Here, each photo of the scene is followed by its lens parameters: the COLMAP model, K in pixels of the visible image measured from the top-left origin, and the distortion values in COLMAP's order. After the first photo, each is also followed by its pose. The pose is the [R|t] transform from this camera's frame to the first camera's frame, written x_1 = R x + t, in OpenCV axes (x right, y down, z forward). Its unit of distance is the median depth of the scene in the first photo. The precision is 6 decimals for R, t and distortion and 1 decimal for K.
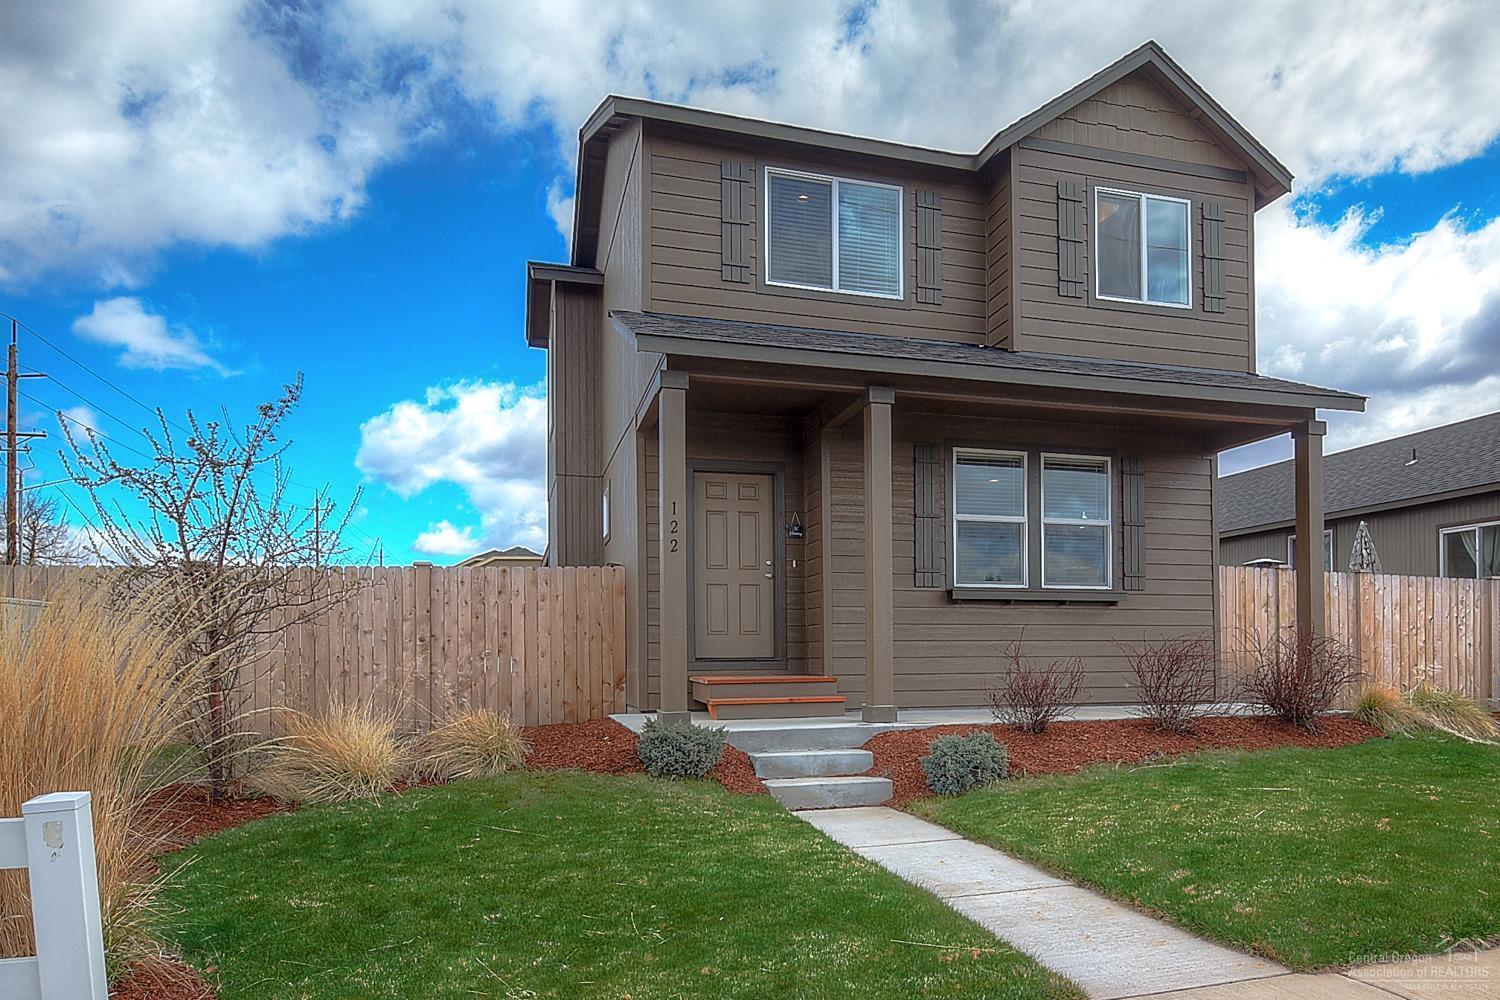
lens RADIAL K [[729.0, 0, 750.3], [0, 729.0, 447.8], [0, 0, 1]] dist [0.003981, -0.004962]
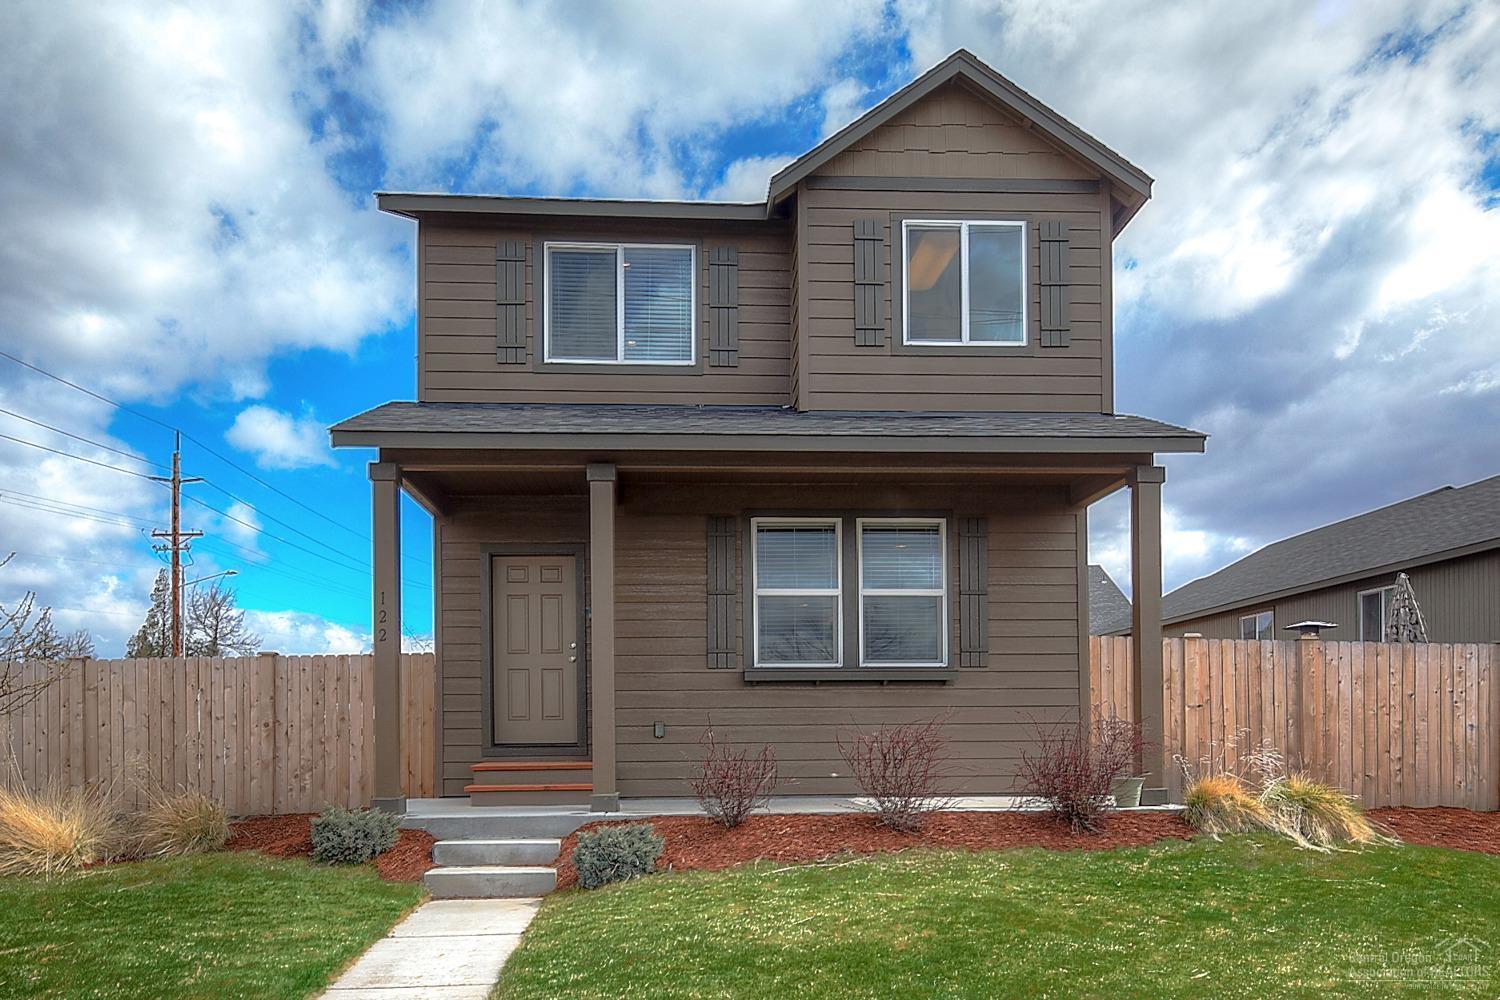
lens RADIAL K [[777.6, 0, 749.6], [0, 777.6, 513.2], [0, 0, 1]] dist [-0.003370, -0.000981]
pose [[0.981881, -0.052418, -0.182104, 0.448849], [0.052548, 0.998610, -0.004115, -0.003017], [0.182067, -0.005529, 0.983271, 0.019665]]
